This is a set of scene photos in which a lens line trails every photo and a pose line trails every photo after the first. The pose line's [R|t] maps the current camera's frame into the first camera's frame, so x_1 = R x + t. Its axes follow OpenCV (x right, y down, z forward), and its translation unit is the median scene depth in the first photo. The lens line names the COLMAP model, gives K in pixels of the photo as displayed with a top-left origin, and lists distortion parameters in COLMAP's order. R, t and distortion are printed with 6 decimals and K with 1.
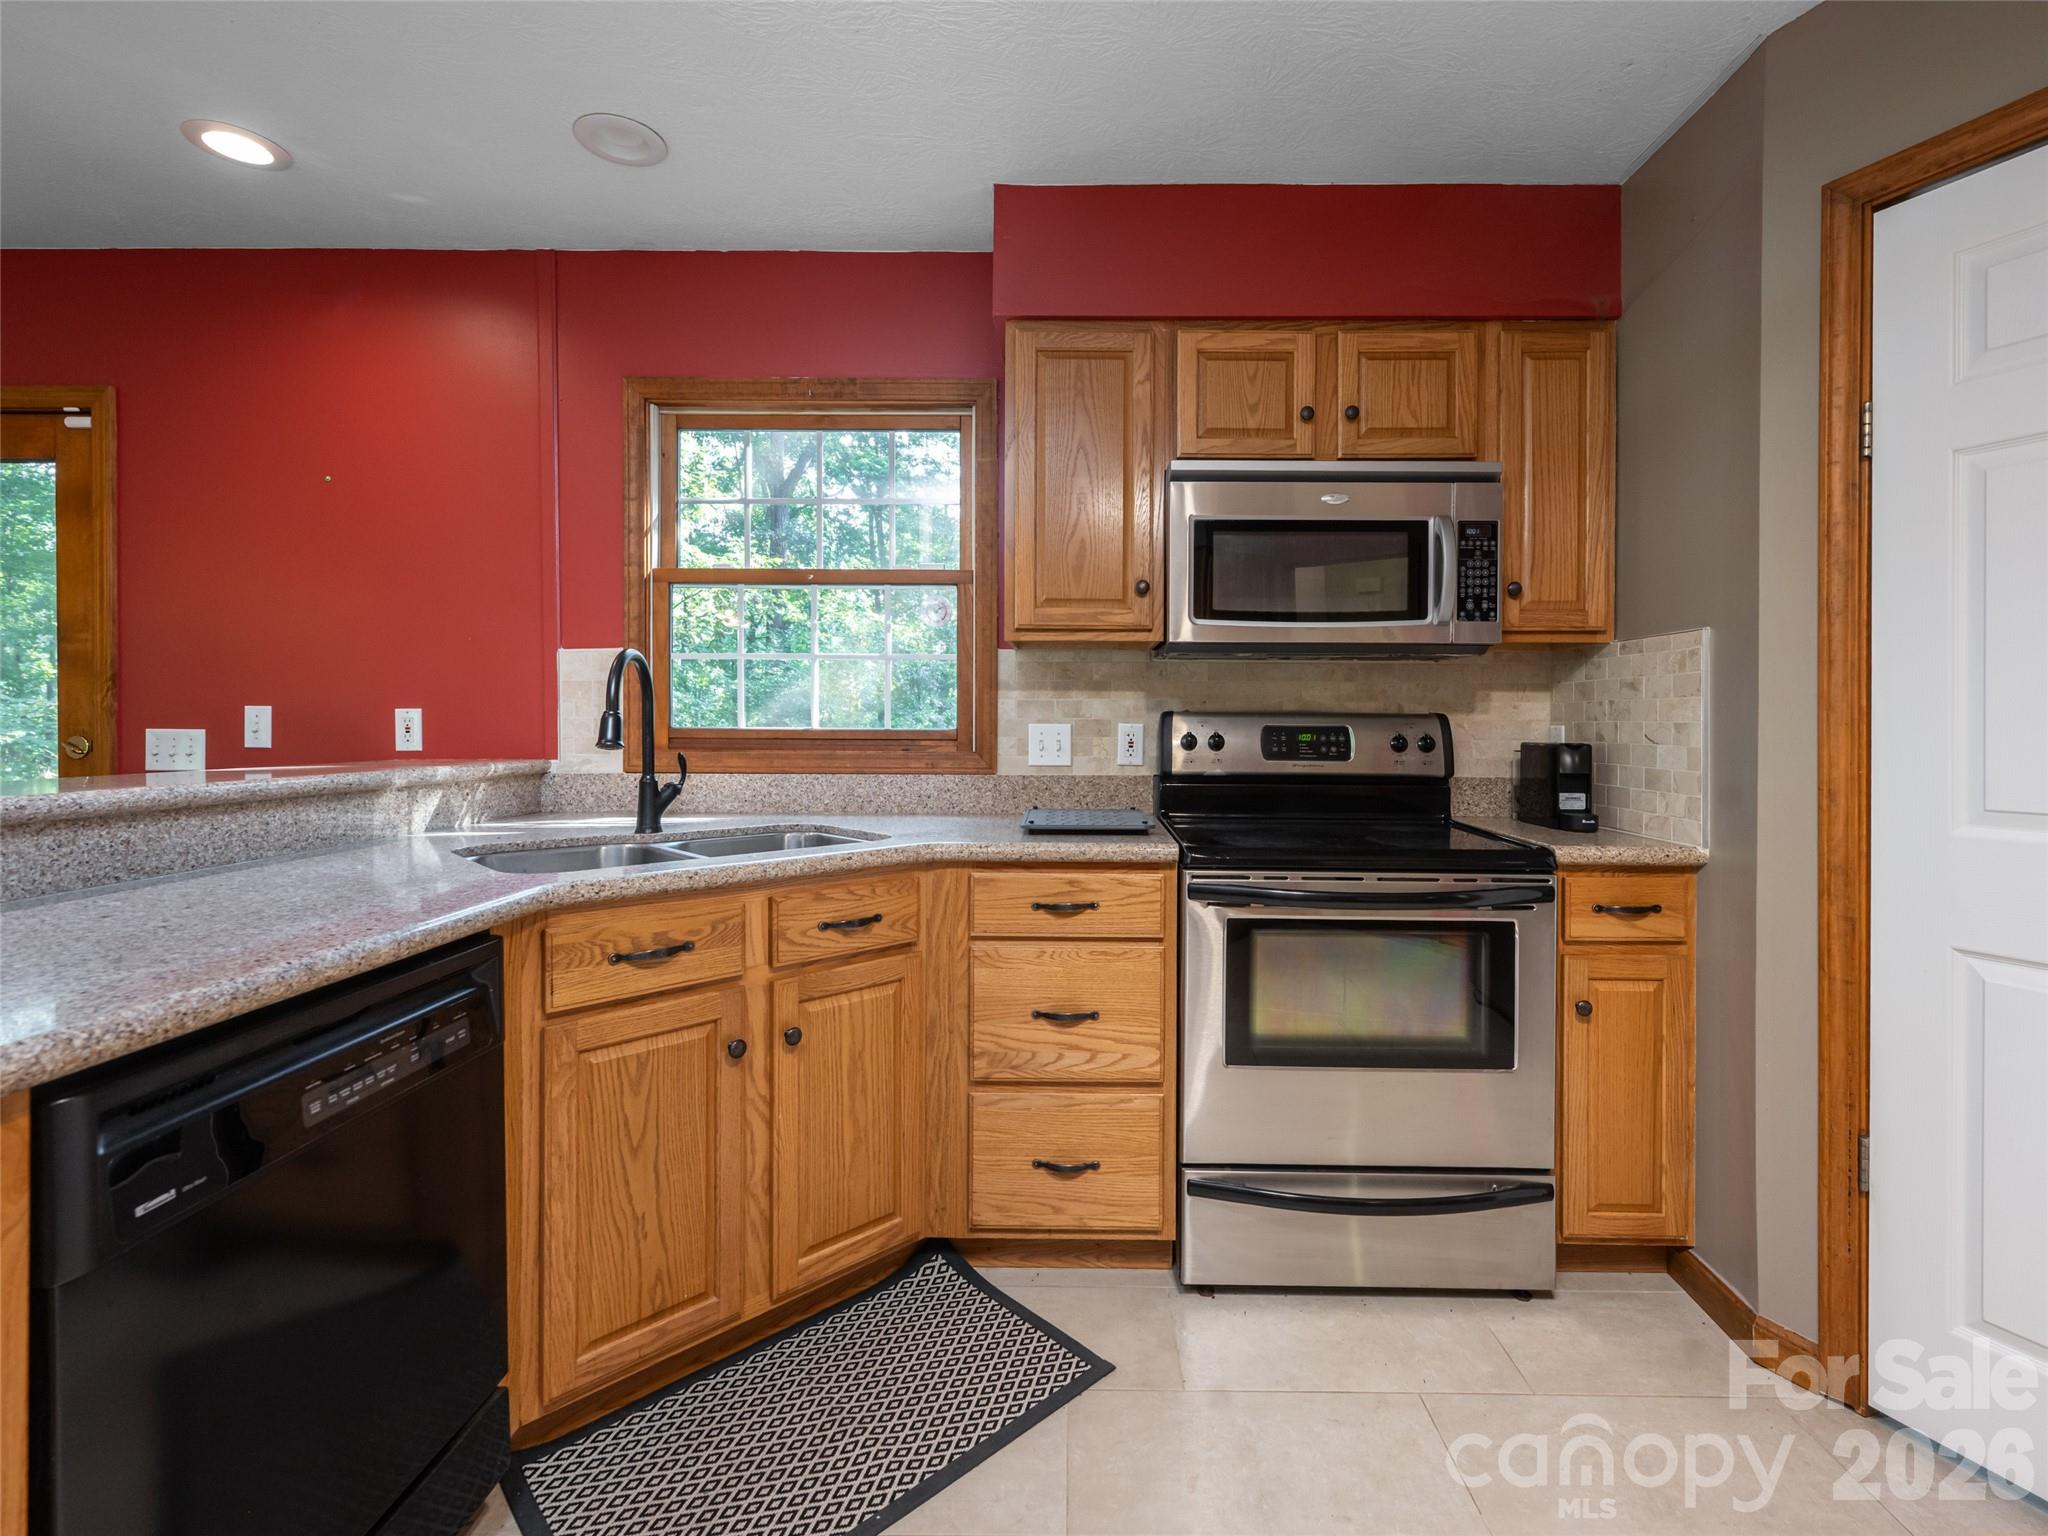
lens RADIAL K [[961.0, 0, 1063.2], [0, 961.0, 730.5], [0, 0, 1]] dist [0.000550, -0.000553]
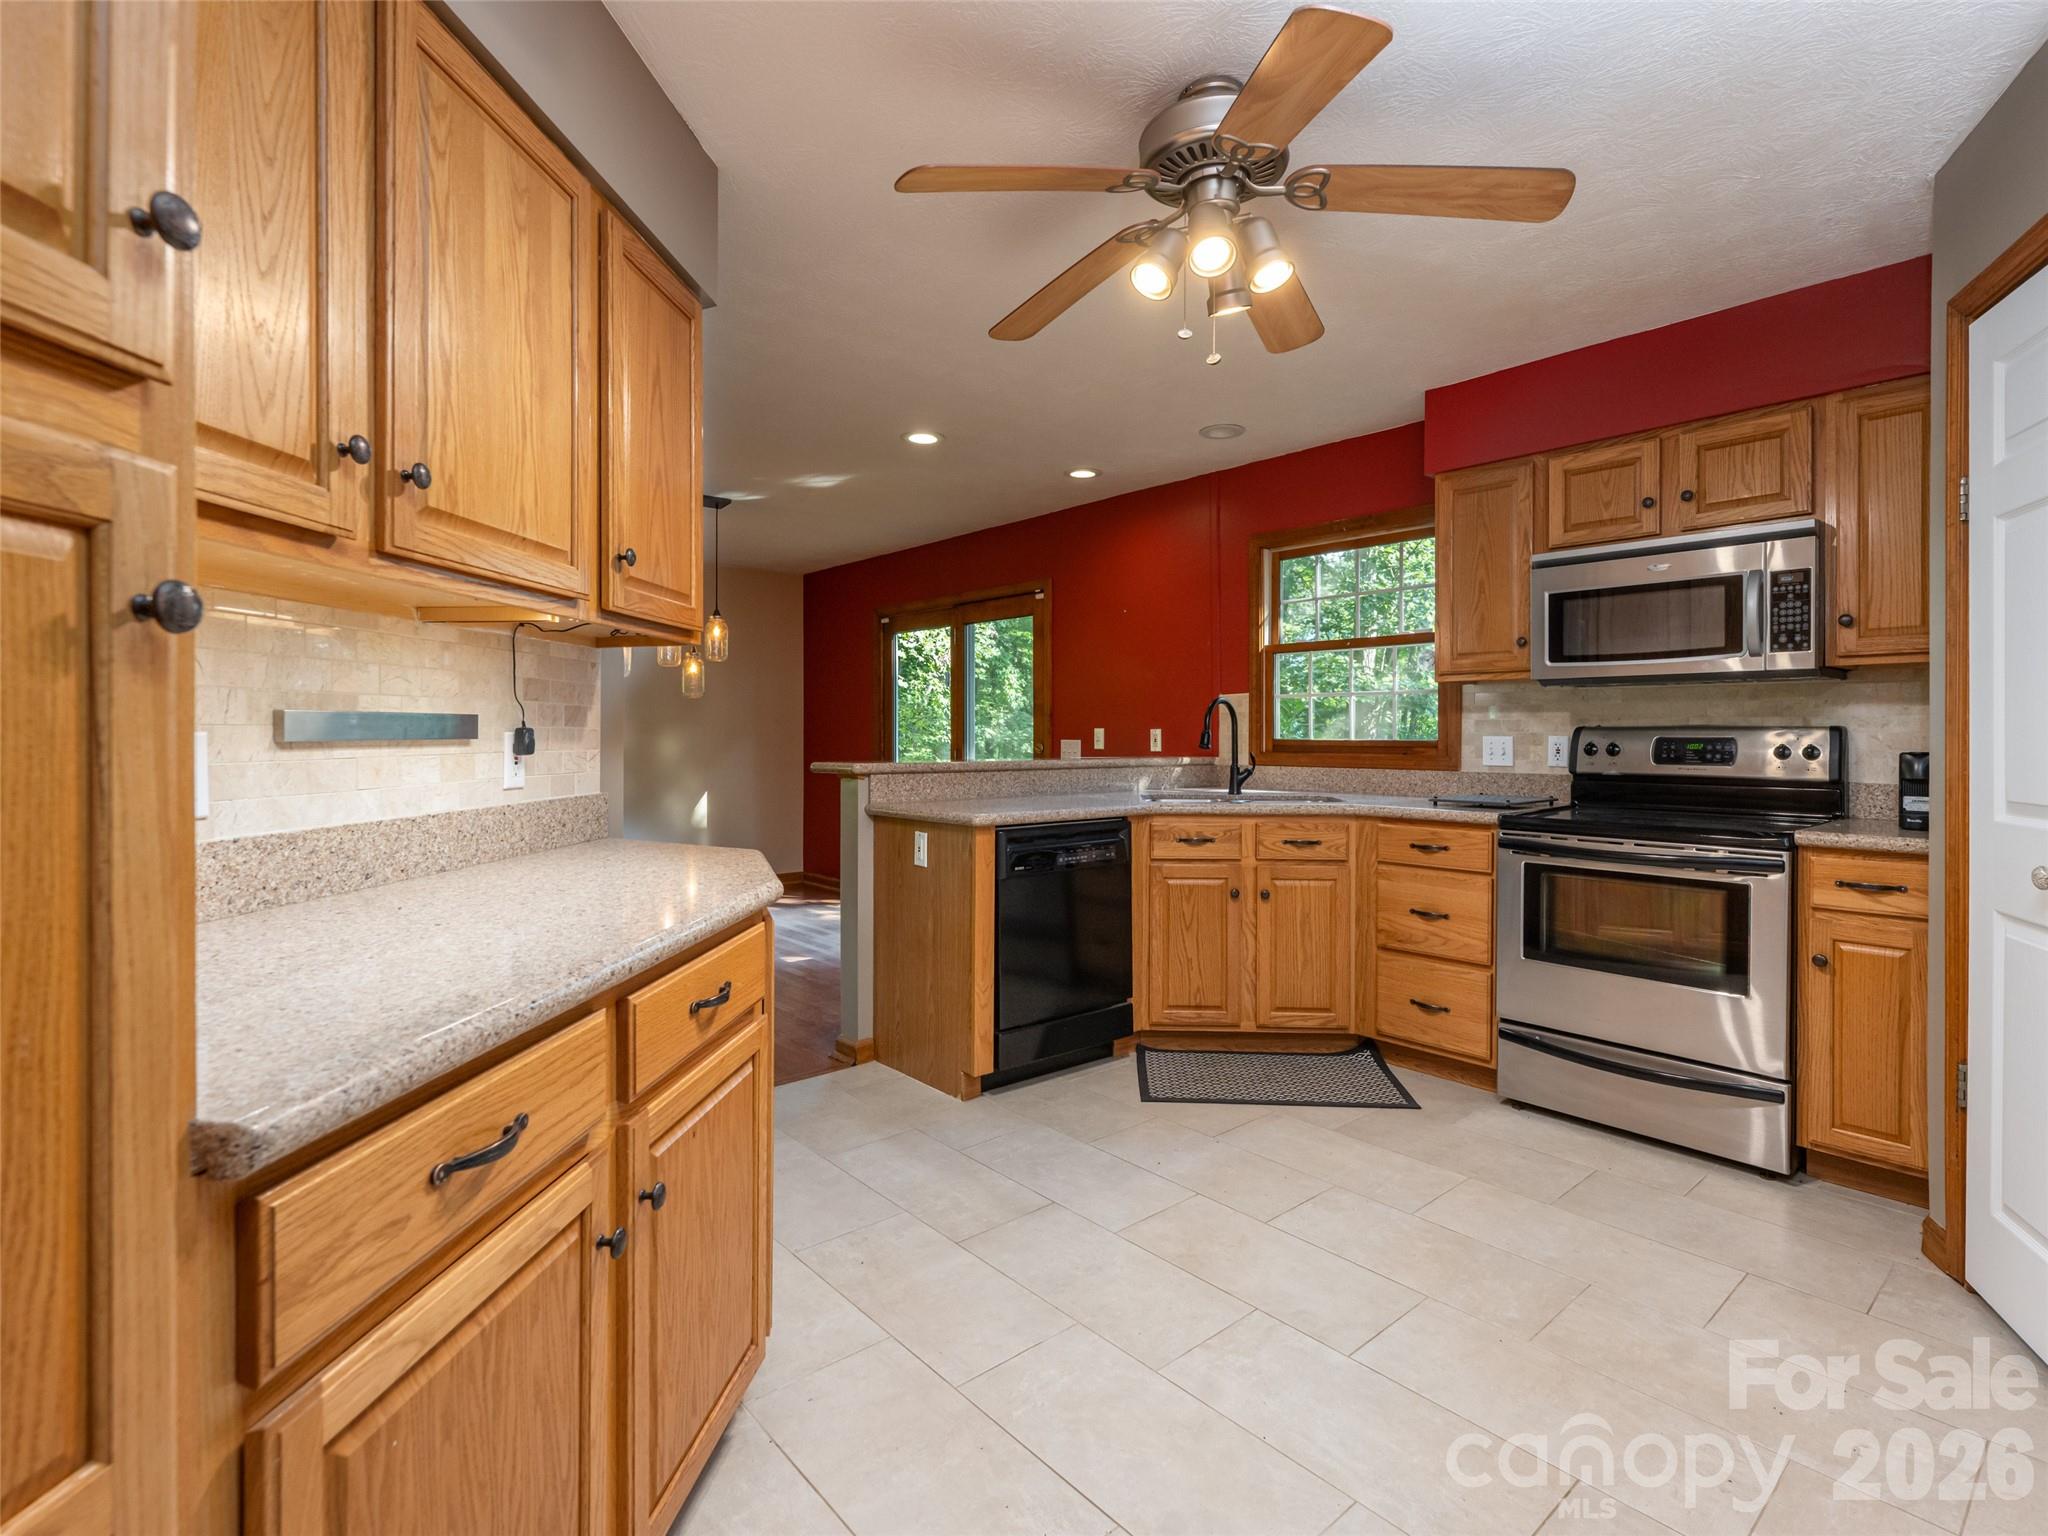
lens RADIAL K [[991.1, 0, 1021.1], [0, 991.1, 755.0], [0, 0, 1]] dist [-0.013981, 0.000259]
pose [[0.653512, 0.011612, -0.756827, 0.728092], [-0.005763, 0.999930, 0.010366, 0.011105], [0.756894, -0.002413, 0.653533, -0.554917]]
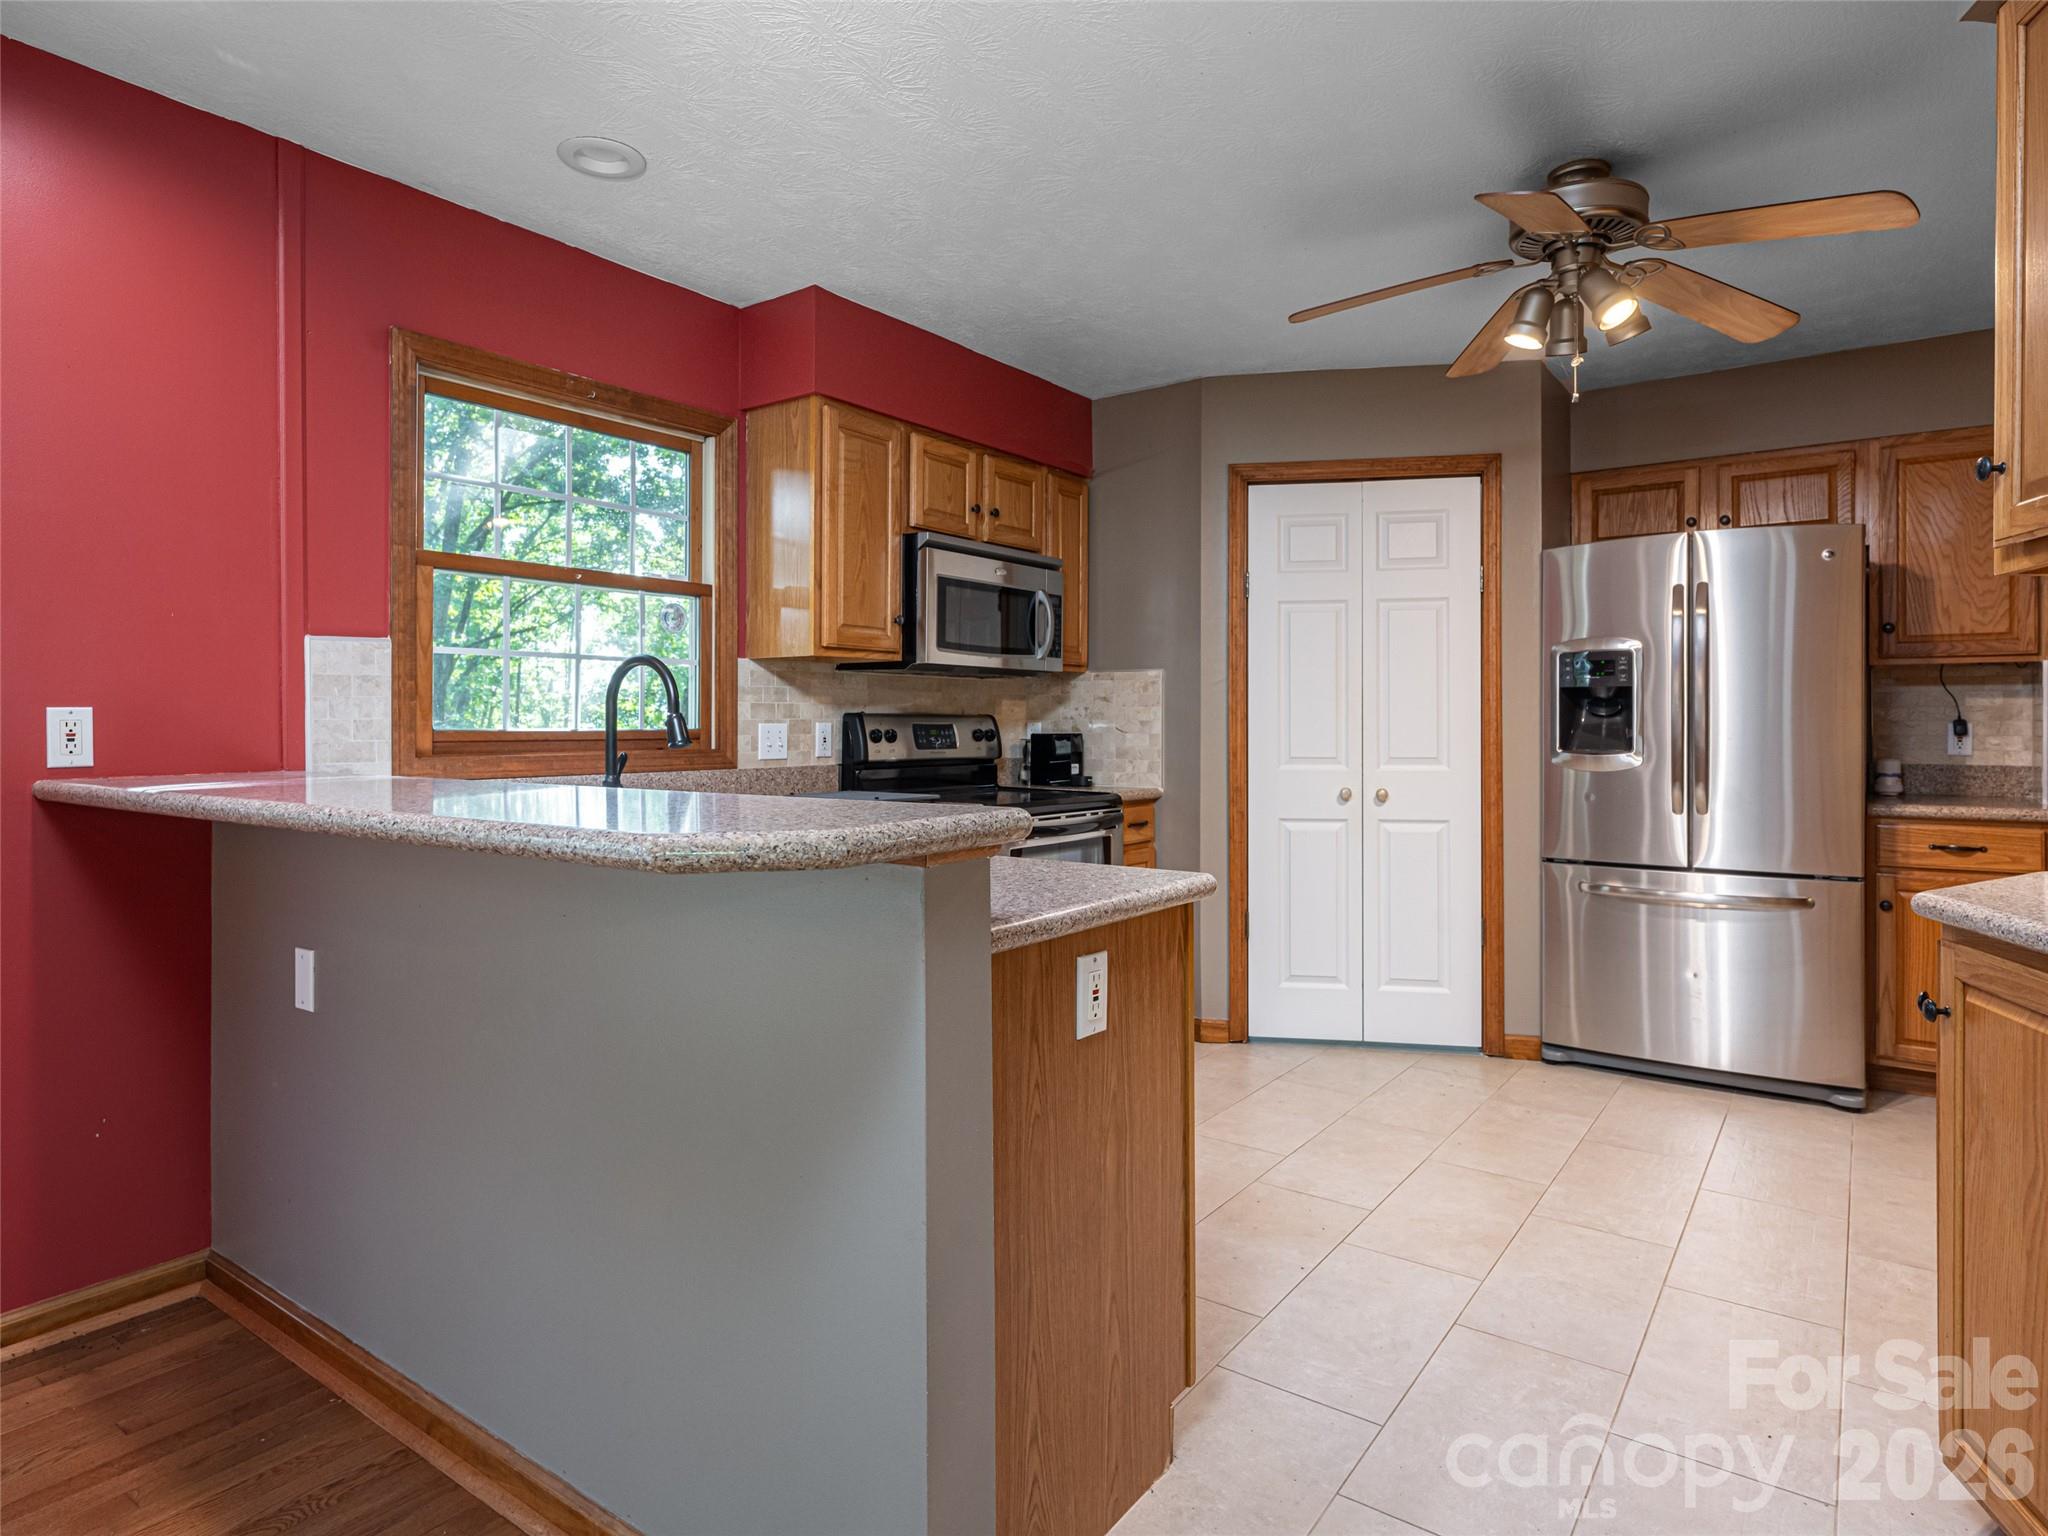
lens RADIAL K [[1154.4, 0, 1031.5], [0, 1154.4, 736.4], [0, 0, 1]] dist [-0.006747, 0.003520]
pose [[0.580896, -0.014870, 0.813842, -1.130895], [0.009927, 0.999888, 0.011183, -0.004549], [-0.813917, 0.001583, 0.580979, -0.081128]]
